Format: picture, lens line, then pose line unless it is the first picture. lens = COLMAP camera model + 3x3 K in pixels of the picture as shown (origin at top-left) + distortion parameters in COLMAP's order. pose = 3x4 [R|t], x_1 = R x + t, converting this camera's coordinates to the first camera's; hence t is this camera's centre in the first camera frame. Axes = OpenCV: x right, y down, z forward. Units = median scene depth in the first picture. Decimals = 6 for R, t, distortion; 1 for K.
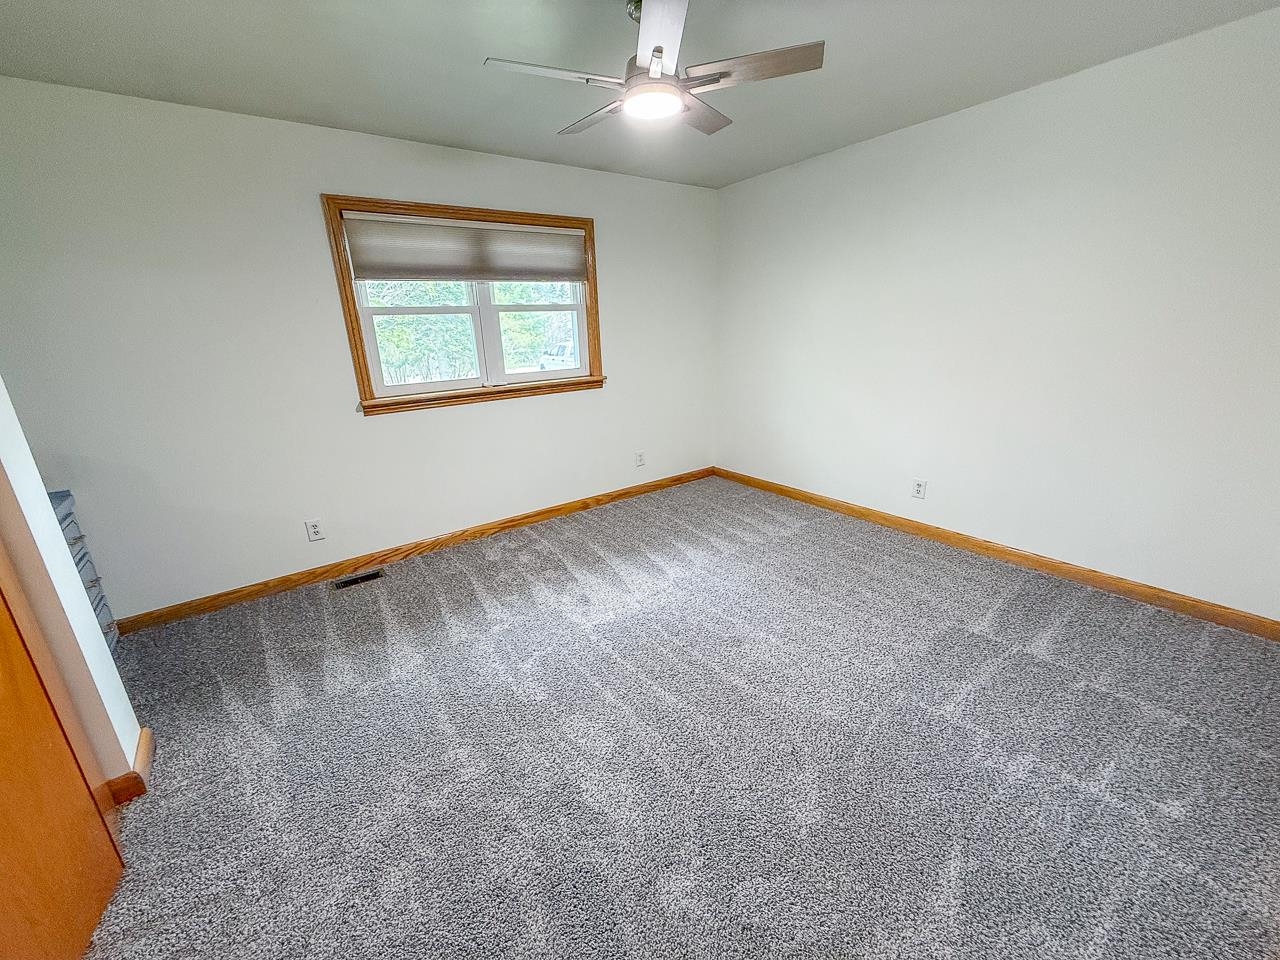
lens RADIAL K [[509.1, 0, 643.6], [0, 509.1, 476.9], [0, 0, 1]] dist [0.003606, -0.000293]
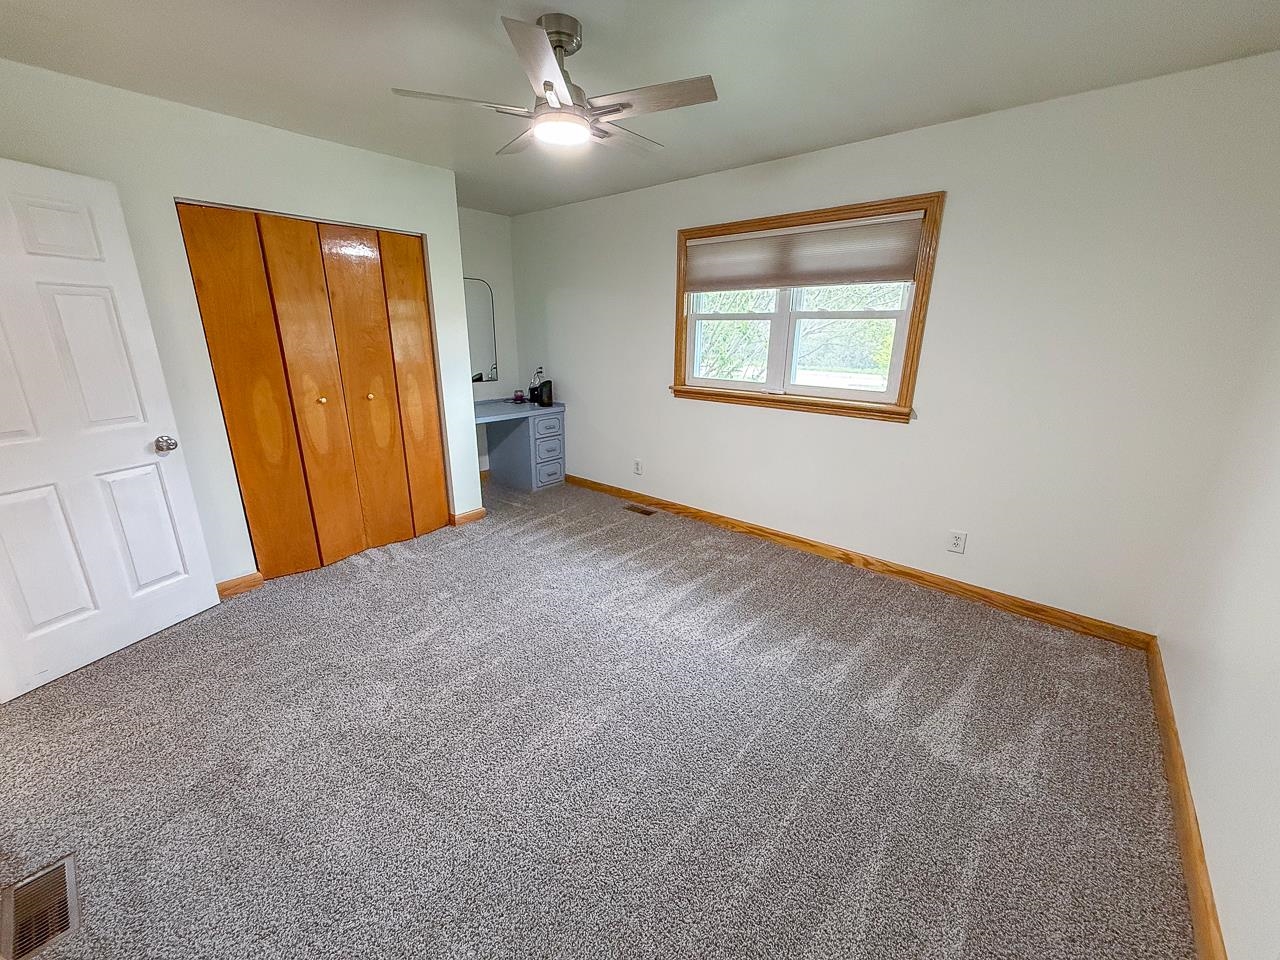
lens RADIAL K [[509.1, 0, 634.1], [0, 509.1, 475.9], [0, 0, 1]] dist [0.003606, -0.000293]
pose [[0.220335, 0.304481, -0.926684, 0.618944], [-0.303729, 0.924217, 0.231454, -0.179281], [0.926931, 0.230464, 0.296117, 0.500254]]
